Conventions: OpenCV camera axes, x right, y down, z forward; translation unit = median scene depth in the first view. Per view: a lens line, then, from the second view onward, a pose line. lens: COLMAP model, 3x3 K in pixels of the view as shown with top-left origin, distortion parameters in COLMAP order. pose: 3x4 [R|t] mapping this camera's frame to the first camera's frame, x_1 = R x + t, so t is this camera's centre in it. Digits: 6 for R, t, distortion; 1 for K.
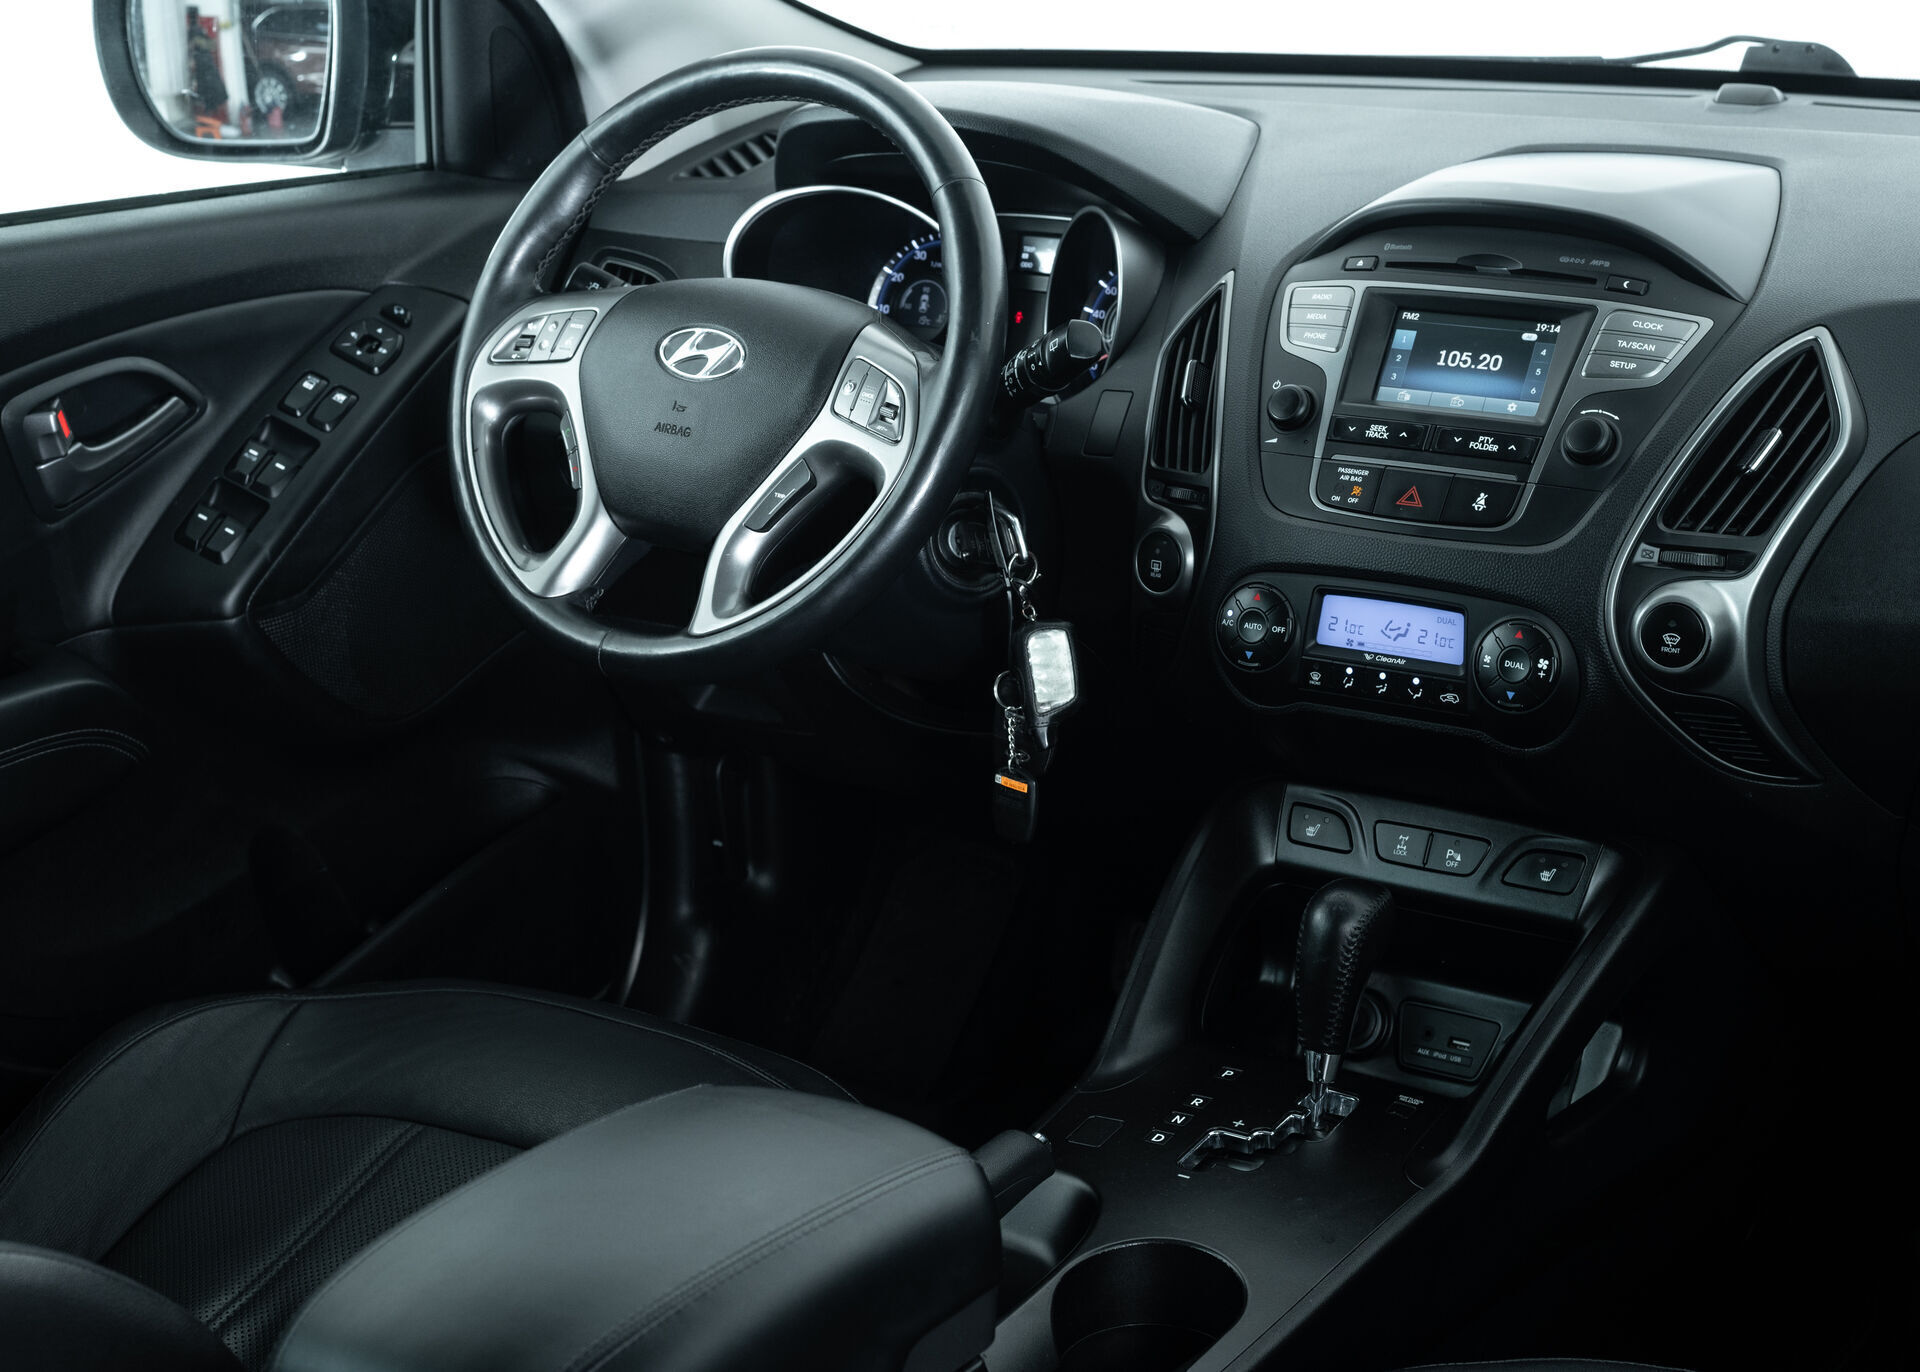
lens RADIAL K [[3019.4, 0, 959.6], [0, 3019.4, 738.3], [0, 0, 1]] dist [-0.054546, -0.090917]
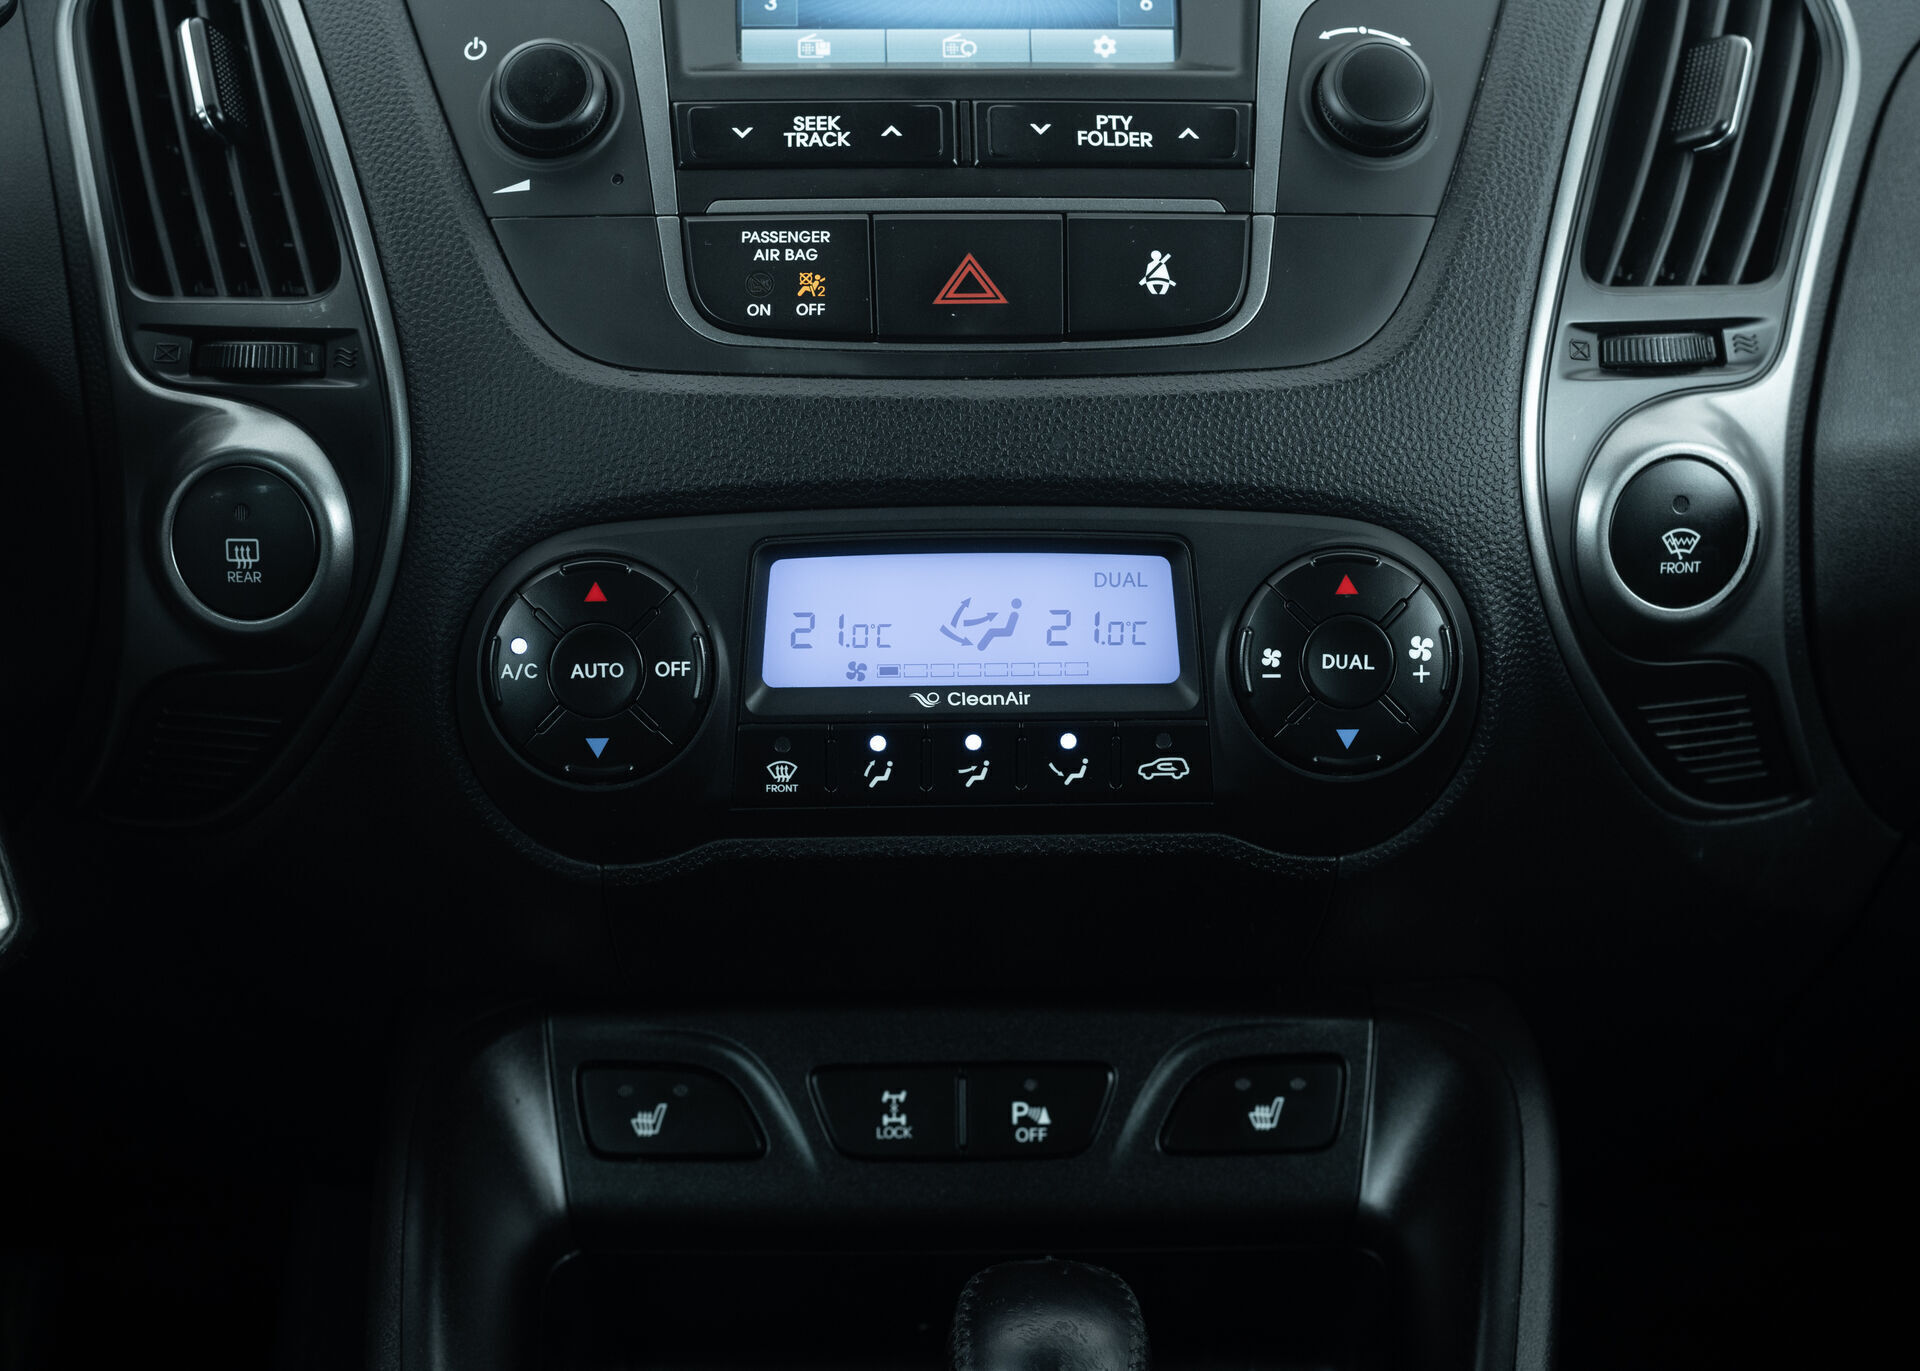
lens RADIAL K [[3019.4, 0, 959.6], [0, 3019.4, 737.8], [0, 0, 1]] dist [-0.054546, -0.090917]
pose [[0.799114, -0.177057, 0.574515, -0.087392], [0.159340, 0.983848, 0.081576, -0.053546], [-0.579679, 0.026354, 0.814419, 0.678206]]
